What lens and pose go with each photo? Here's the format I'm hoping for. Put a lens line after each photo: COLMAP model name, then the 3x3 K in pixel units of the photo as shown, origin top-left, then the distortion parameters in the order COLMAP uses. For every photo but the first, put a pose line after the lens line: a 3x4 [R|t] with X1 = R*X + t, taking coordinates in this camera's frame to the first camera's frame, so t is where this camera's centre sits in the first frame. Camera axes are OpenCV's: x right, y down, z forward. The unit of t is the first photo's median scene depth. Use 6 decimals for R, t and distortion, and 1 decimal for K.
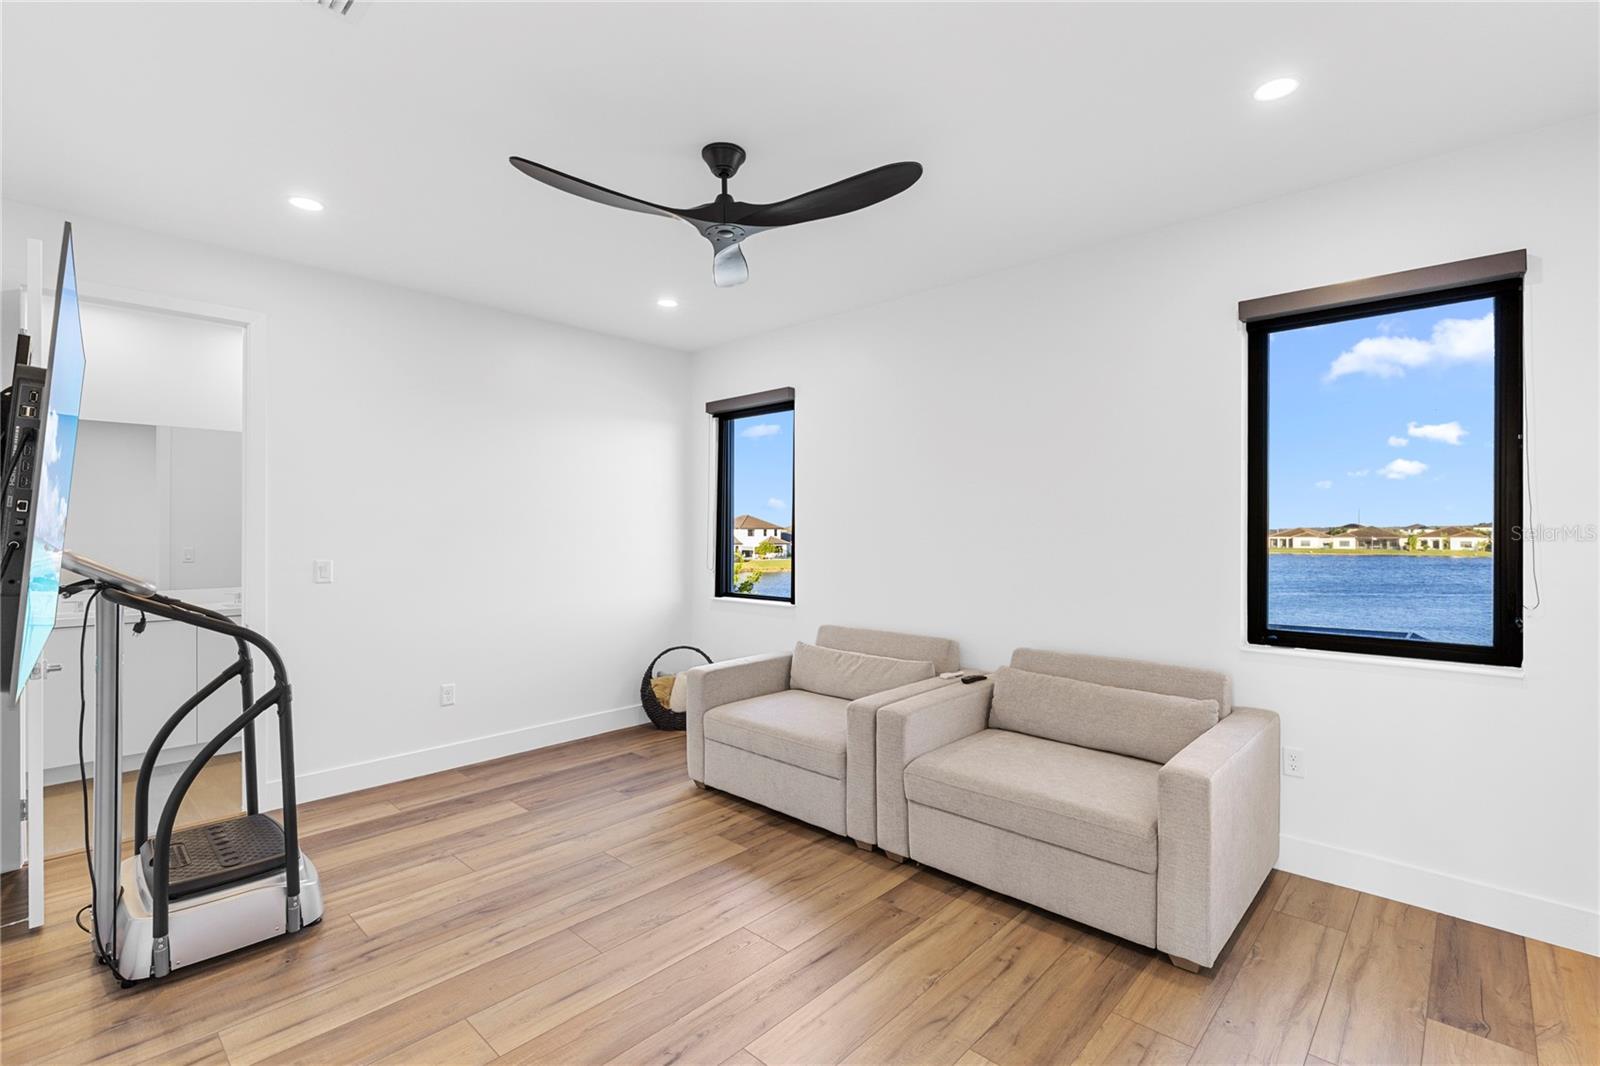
lens RADIAL K [[722.8, 0, 813.1], [0, 722.8, 535.0], [0, 0, 1]] dist [0.004235, -0.000601]
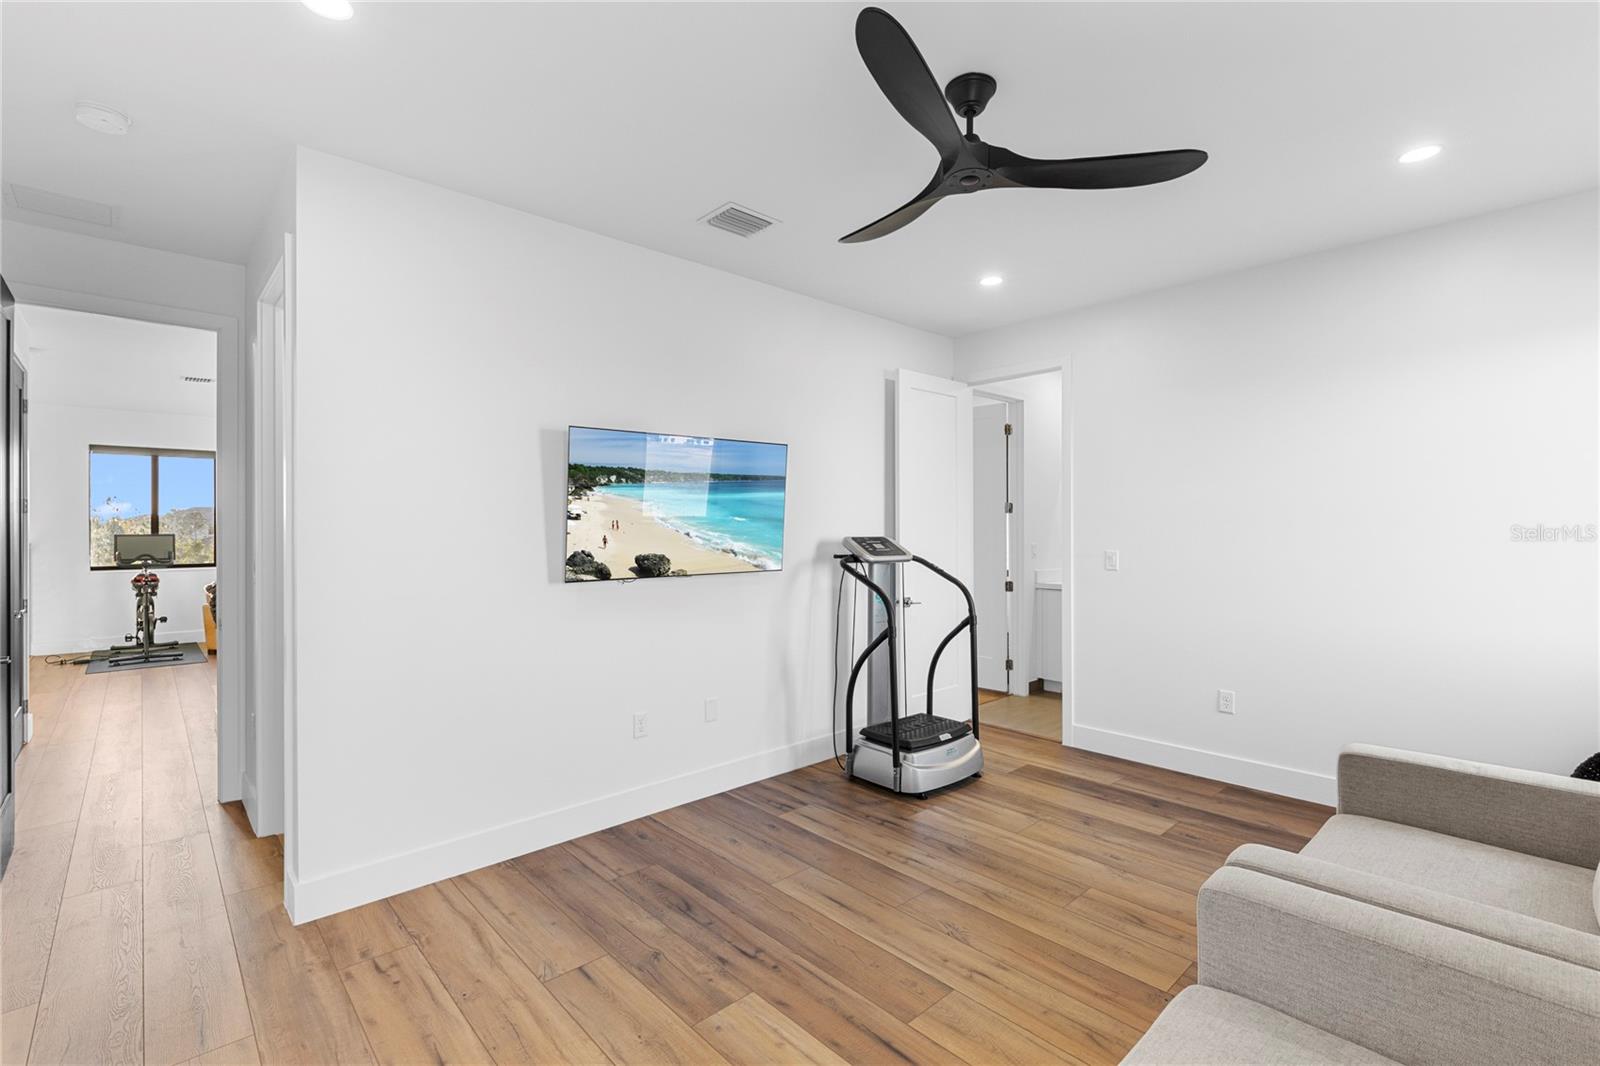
lens RADIAL K [[722.8, 0, 801.5], [0, 722.8, 530.2], [0, 0, 1]] dist [0.004235, -0.000601]
pose [[-0.092862, 0.001438, -0.995678, 0.605679], [0.003091, 0.999995, 0.001156, -0.000835], [0.995674, -0.002970, -0.092865, 0.710647]]
